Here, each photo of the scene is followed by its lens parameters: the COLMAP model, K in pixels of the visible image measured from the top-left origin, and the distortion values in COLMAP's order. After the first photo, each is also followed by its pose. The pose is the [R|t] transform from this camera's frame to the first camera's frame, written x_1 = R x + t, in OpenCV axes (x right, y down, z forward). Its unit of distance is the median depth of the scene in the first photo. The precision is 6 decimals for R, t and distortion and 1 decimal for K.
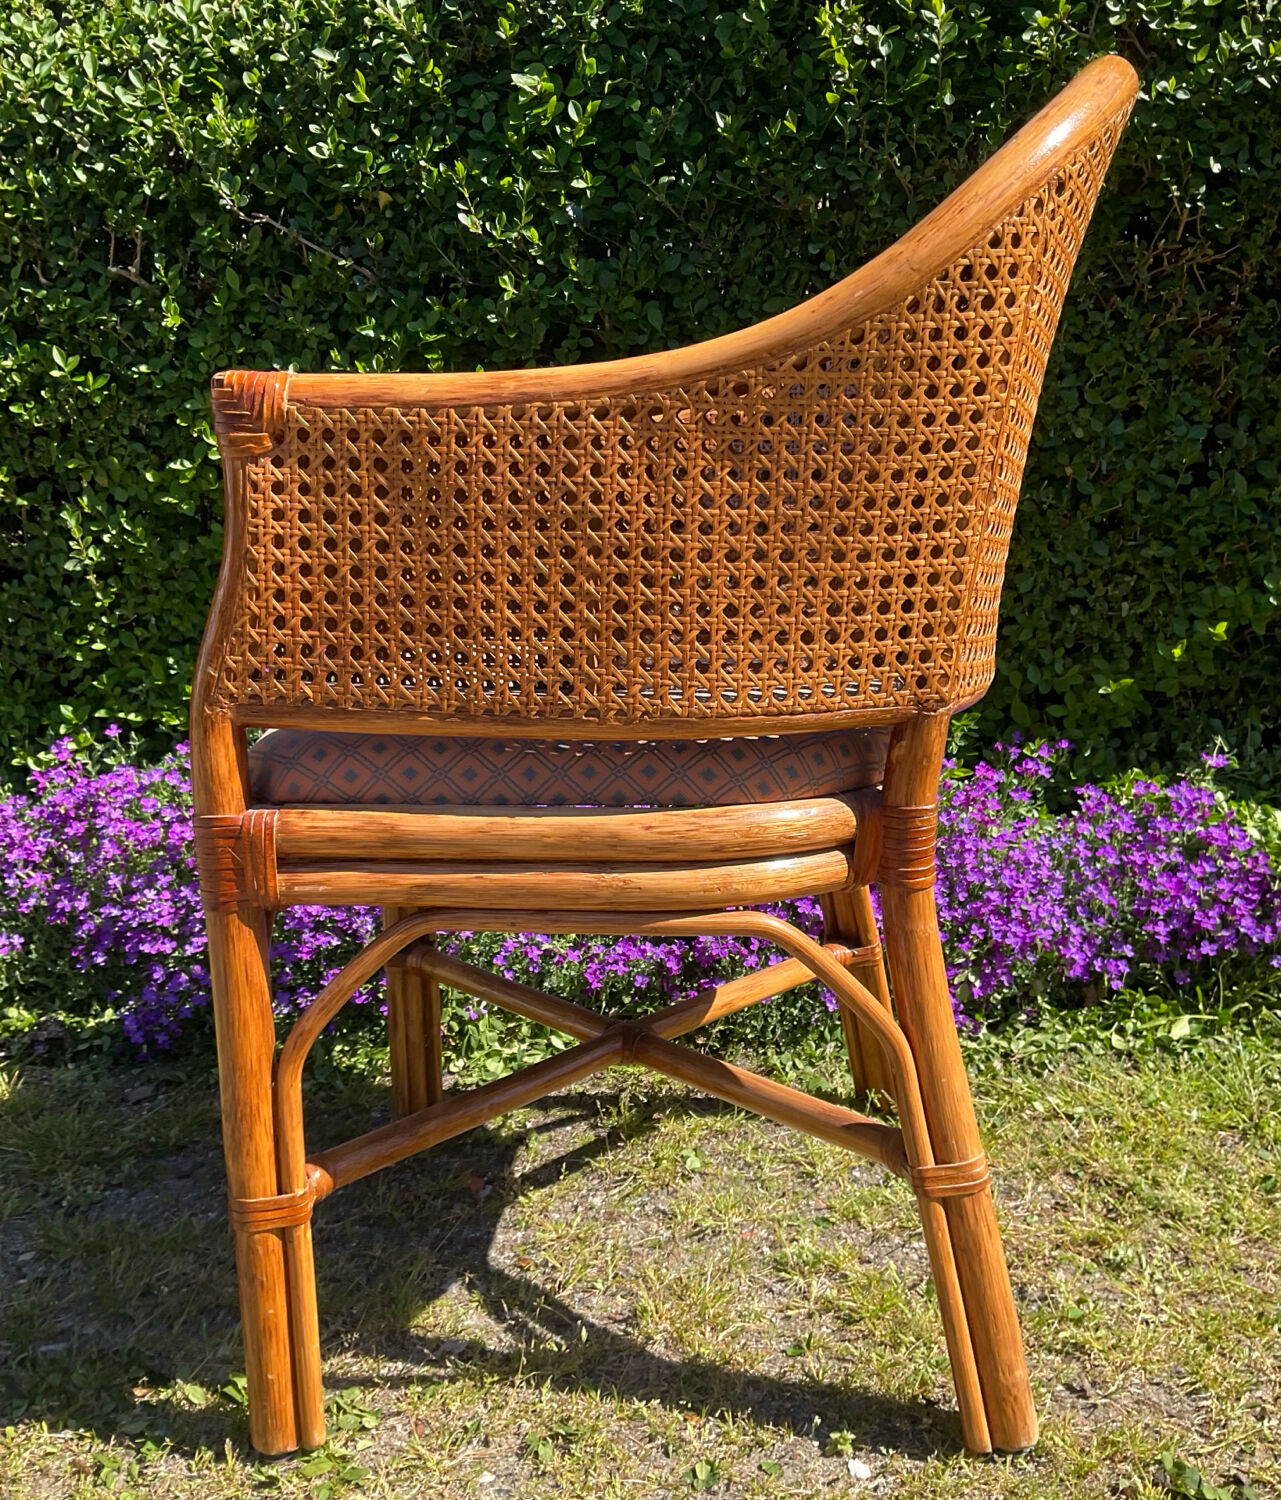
lens RADIAL K [[1630.0, 0, 640.8], [0, 1630.0, 712.5], [0, 0, 1]] dist [0.115354, -0.315055]
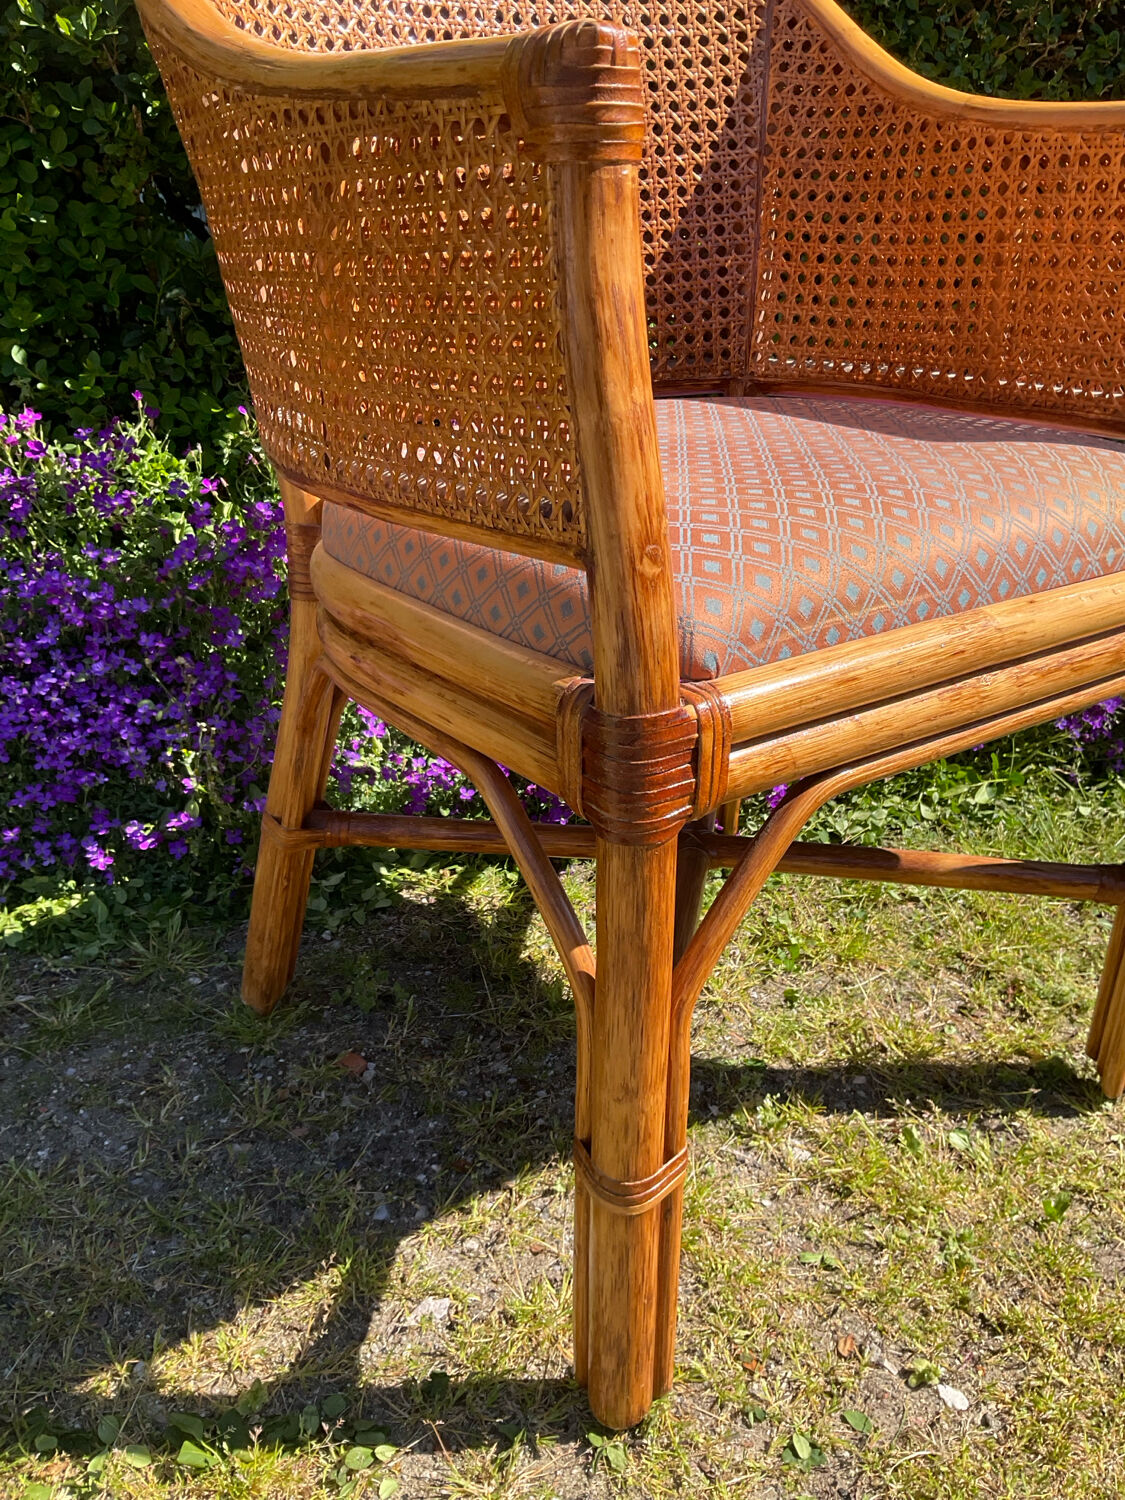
lens RADIAL K [[1353.4, 0, 584.0], [0, 1353.4, 757.5], [0, 0, 1]] dist [0.016171, -0.014837]
pose [[0.949597, -0.080022, 0.303088, -0.164856], [0.002468, 0.968748, 0.248036, -0.042685], [-0.313464, -0.234786, 0.920117, 0.293087]]
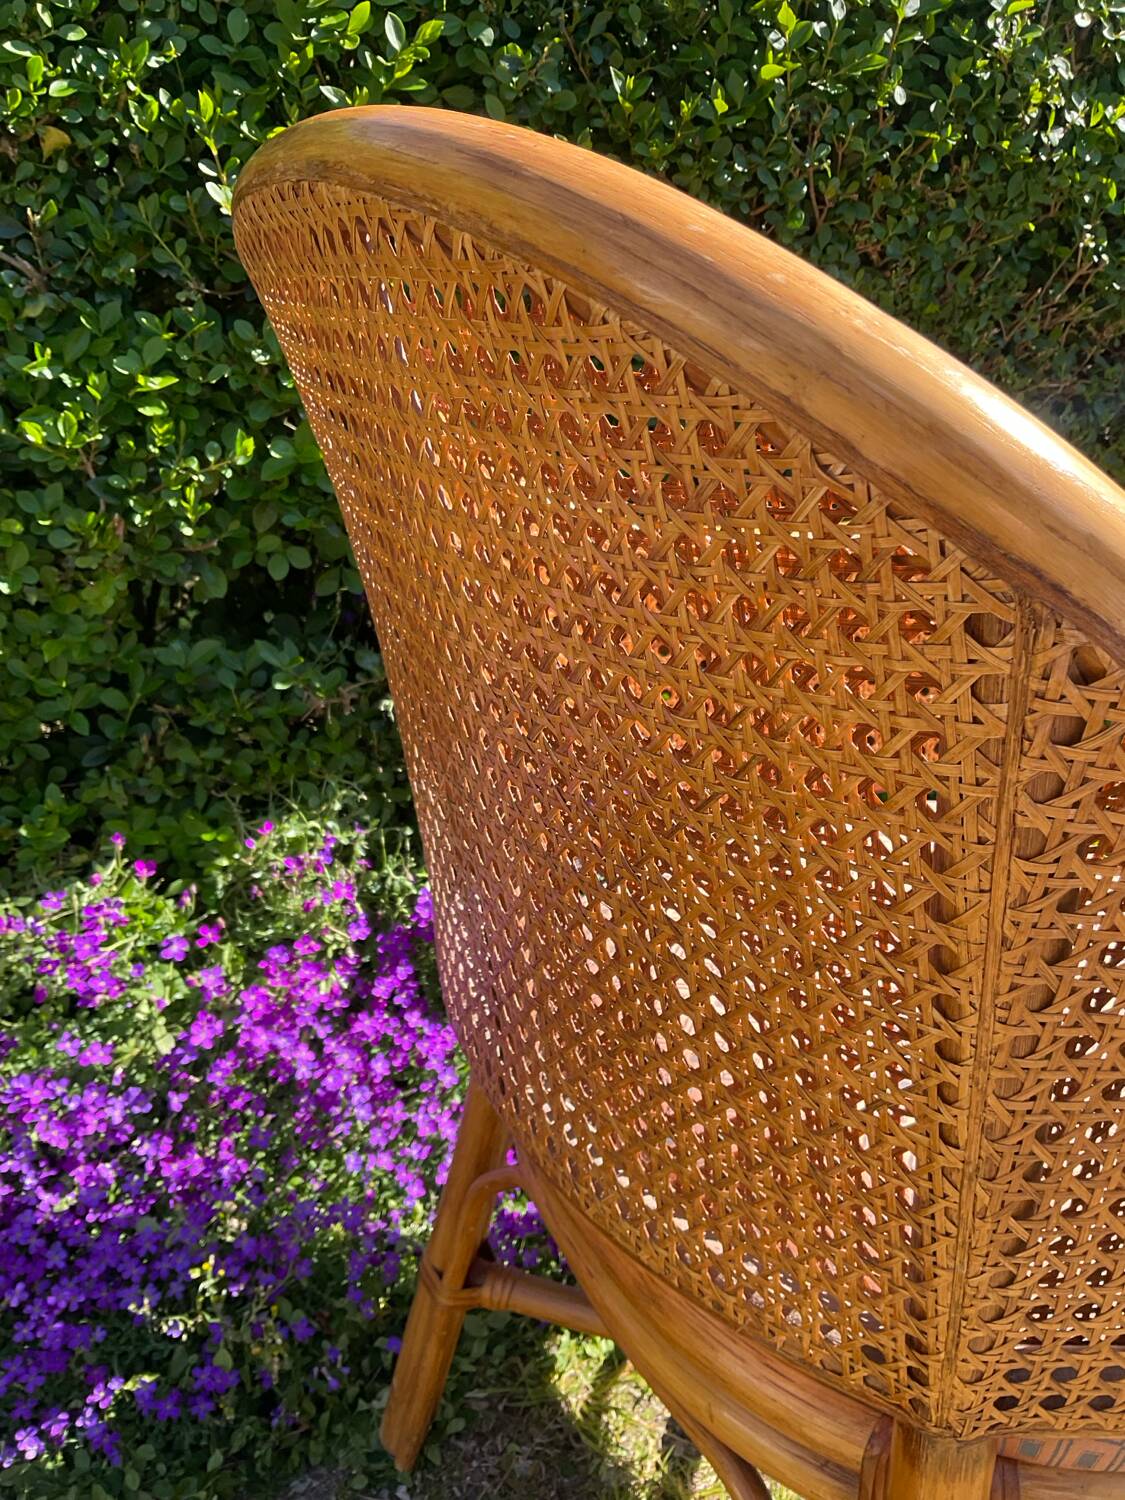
lens RADIAL K [[1316.1, 0, 597.8], [0, 1316.1, 737.6], [0, 0, 1]] dist [-0.006161, -0.016463]
pose [[0.866948, -0.114960, 0.484959, -0.244290], [0.027666, 0.982635, 0.183477, -0.189163], [-0.497630, -0.145648, 0.855074, 0.491591]]
